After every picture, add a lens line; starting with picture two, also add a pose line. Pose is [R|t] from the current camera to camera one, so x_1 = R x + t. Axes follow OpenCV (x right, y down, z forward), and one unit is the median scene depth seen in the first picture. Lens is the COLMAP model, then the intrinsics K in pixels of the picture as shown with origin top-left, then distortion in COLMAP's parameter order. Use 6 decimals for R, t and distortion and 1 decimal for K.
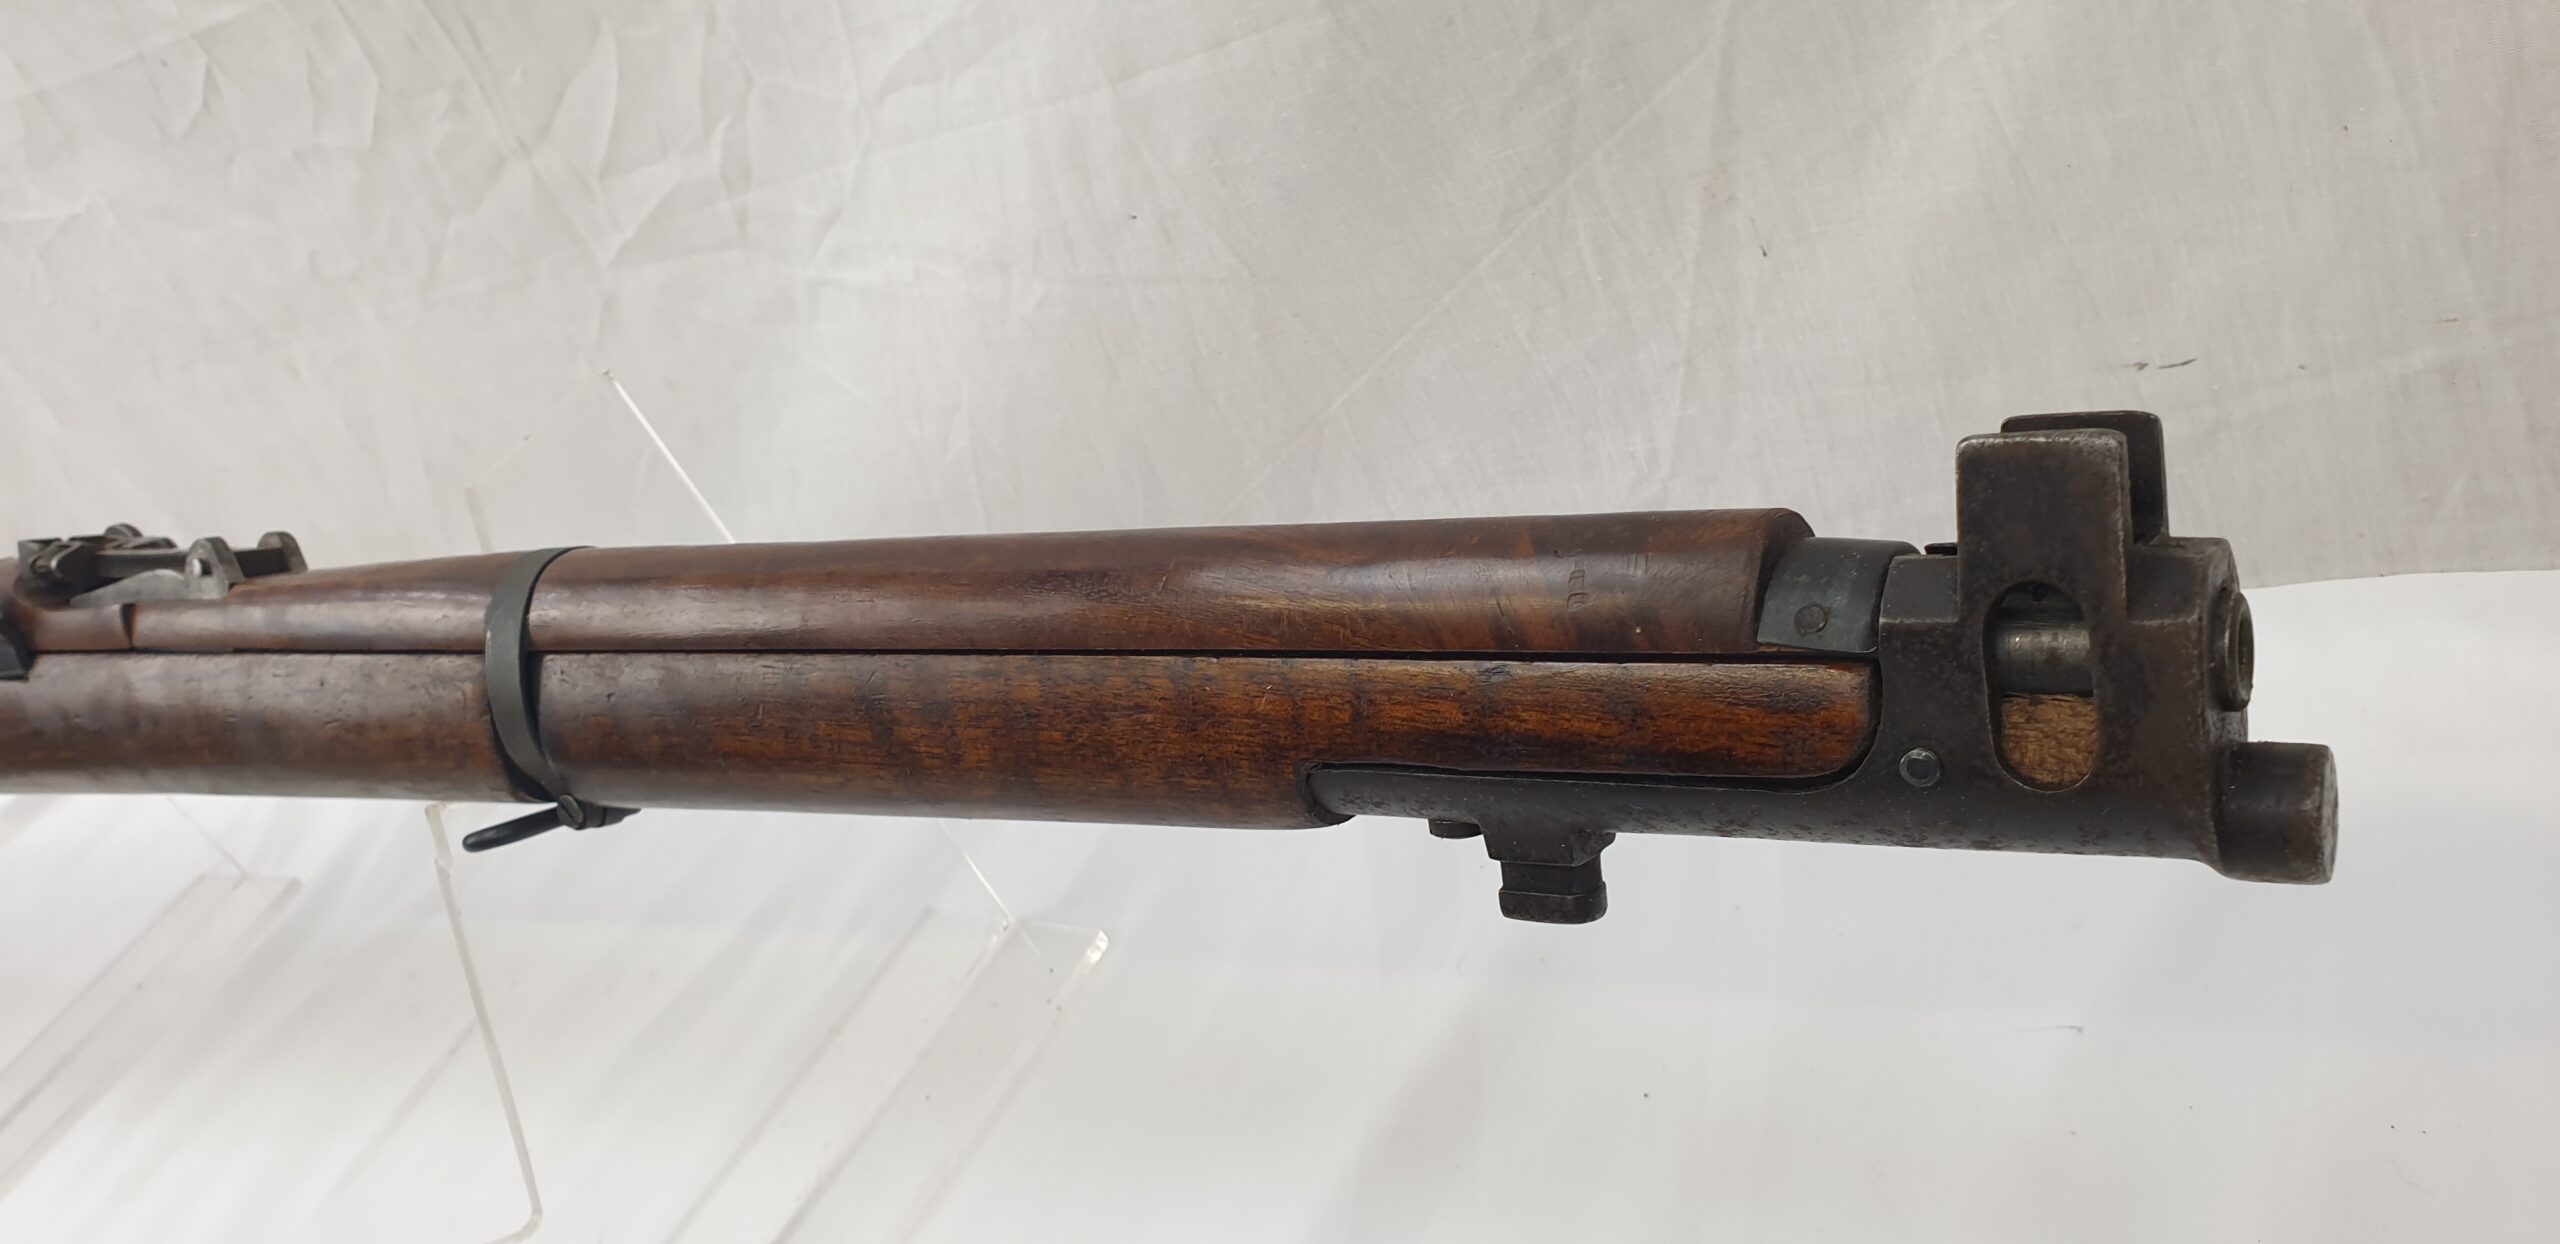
lens RADIAL K [[1963.3, 0, 1343.0], [0, 1963.3, 661.5], [0, 0, 1]] dist [-0.007953, 0.040941]
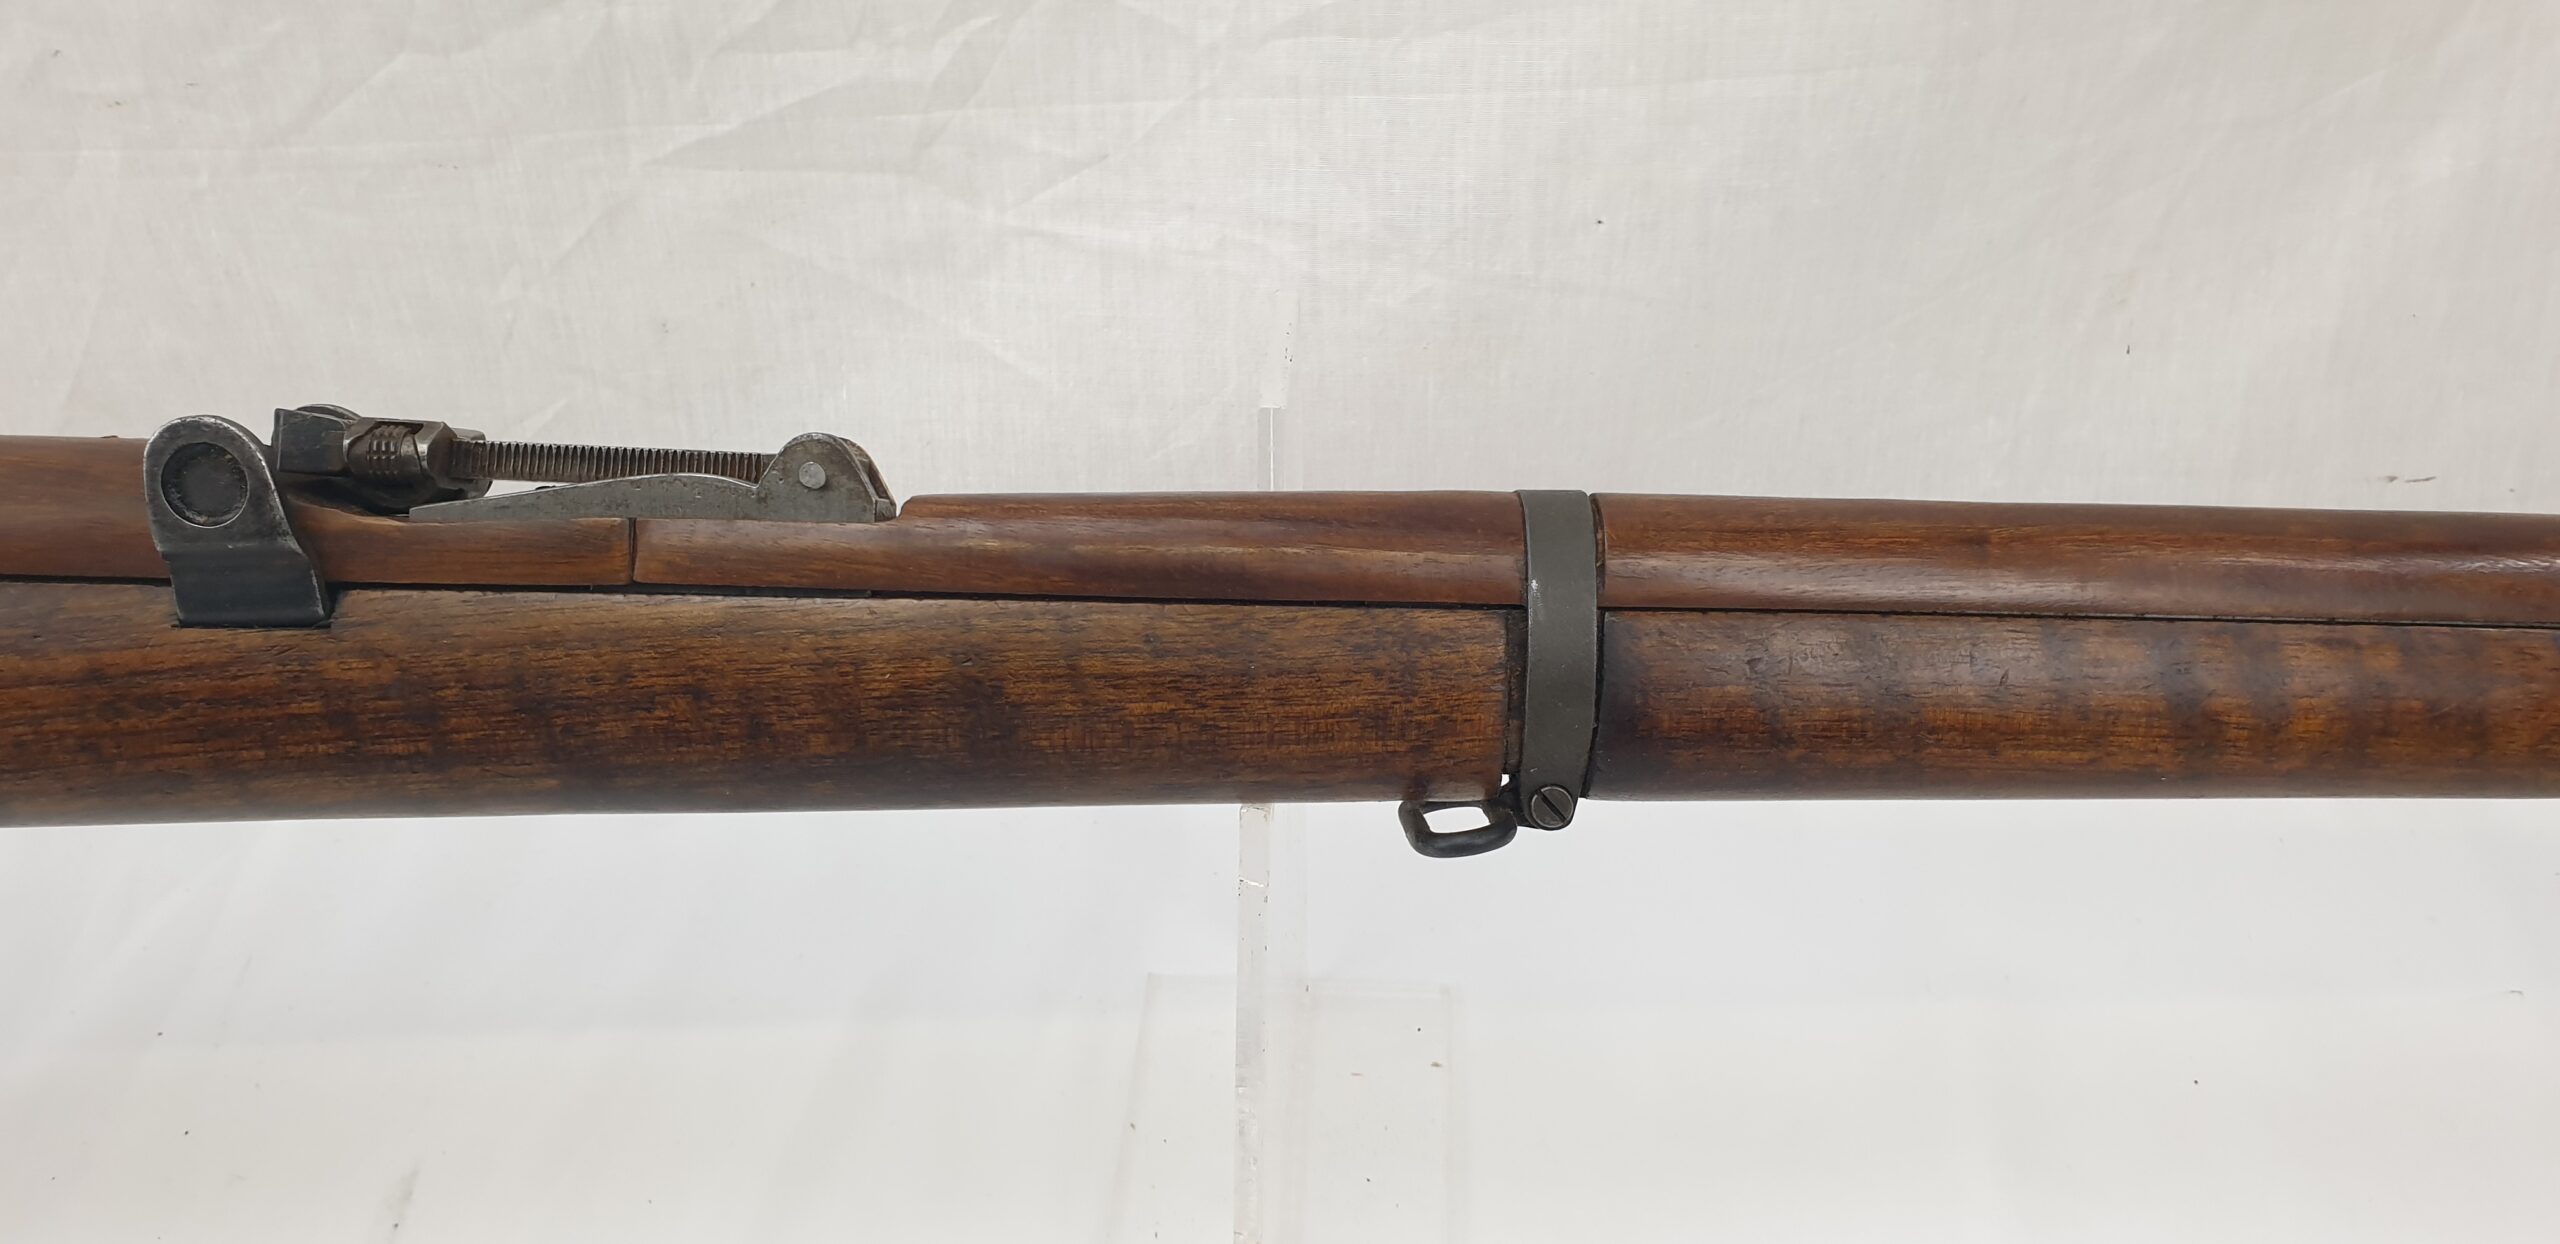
lens RADIAL K [[1889.5, 0, 1329.4], [0, 1889.5, 655.8], [0, 0, 1]] dist [0.032267, -0.052003]
pose [[0.816945, 0.053434, 0.574235, -1.177117], [-0.009827, 0.996844, -0.078778, 0.095899], [-0.576632, 0.058715, 0.814892, 0.521944]]
